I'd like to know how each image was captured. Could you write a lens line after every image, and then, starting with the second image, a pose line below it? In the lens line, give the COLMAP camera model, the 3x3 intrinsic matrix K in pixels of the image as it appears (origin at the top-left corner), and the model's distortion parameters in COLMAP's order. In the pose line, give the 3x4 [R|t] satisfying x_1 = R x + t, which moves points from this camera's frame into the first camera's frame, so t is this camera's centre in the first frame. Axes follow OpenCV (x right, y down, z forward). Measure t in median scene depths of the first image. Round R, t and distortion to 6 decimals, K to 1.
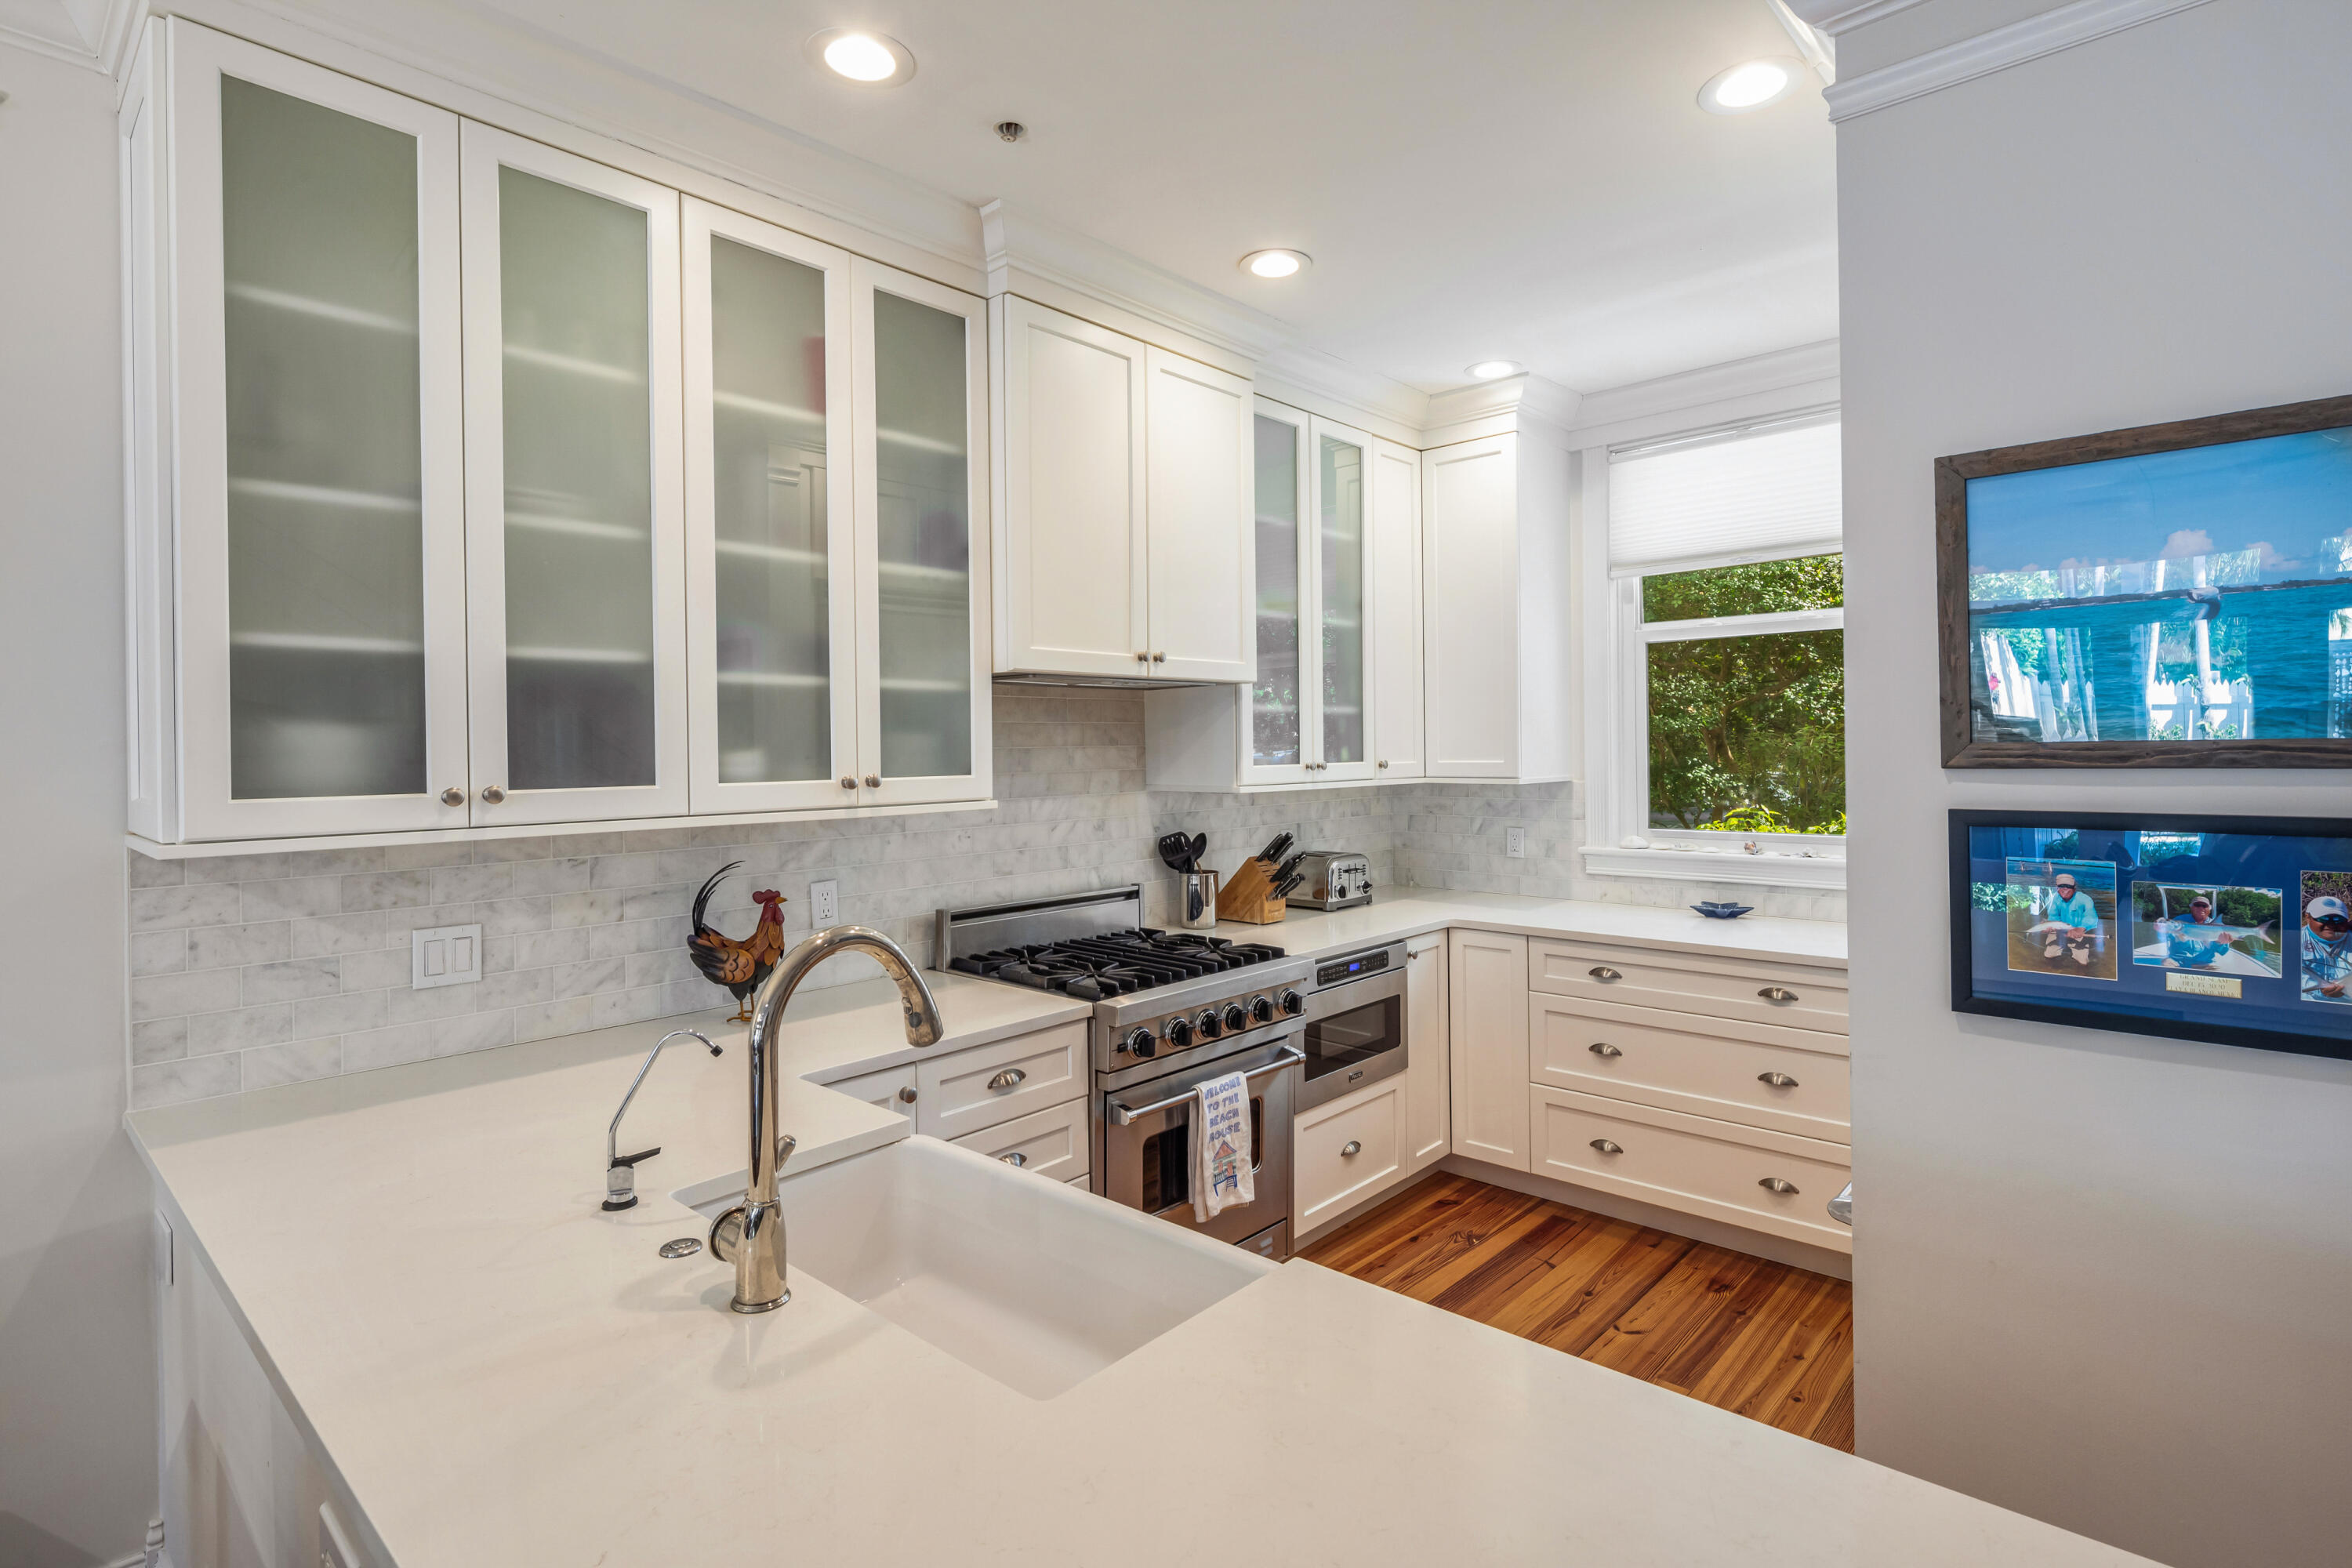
lens RADIAL K [[1141.5, 0, 1186.1], [0, 1141.5, 750.1], [0, 0, 1]] dist [-0.000557, -0.003781]
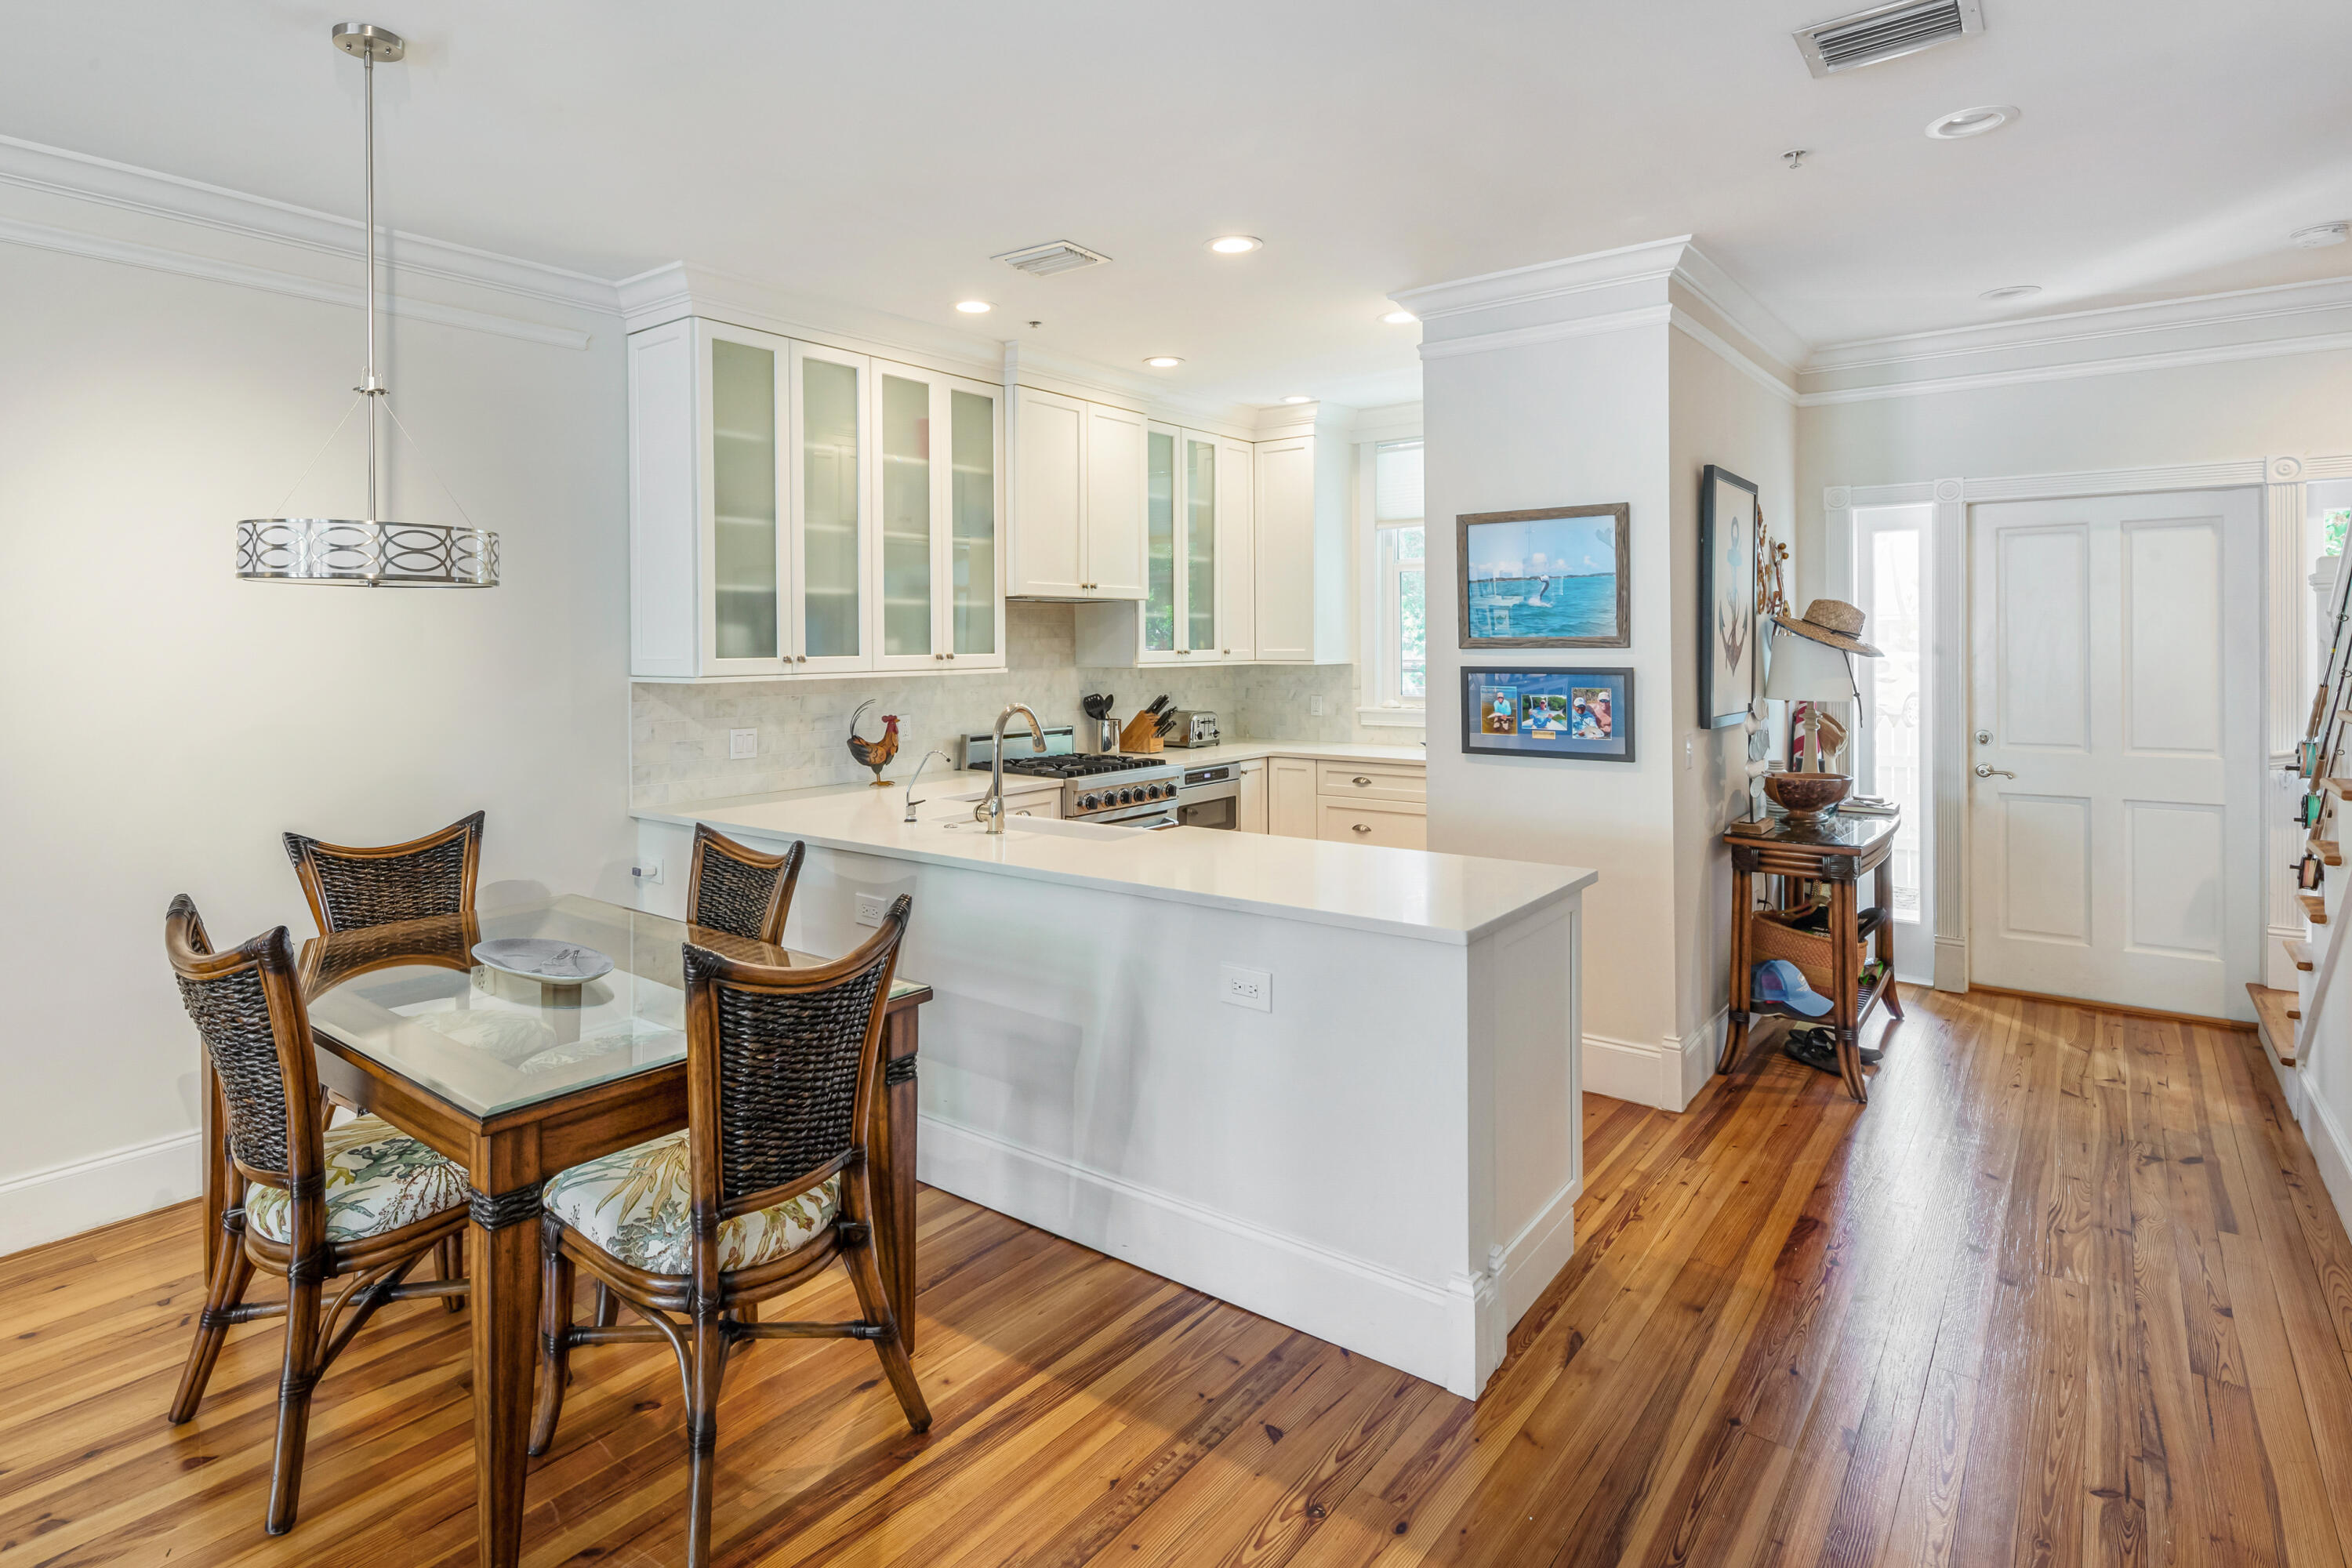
lens RADIAL K [[1229.5, 0, 1095.7], [0, 1229.5, 647.4], [0, 0, 1]] dist [-0.004983, -0.000895]
pose [[0.998557, 0.005622, 0.053407, -0.137277], [-0.005675, 0.999984, 0.000834, 0.009999], [-0.053402, -0.001136, 0.998572, -0.956554]]
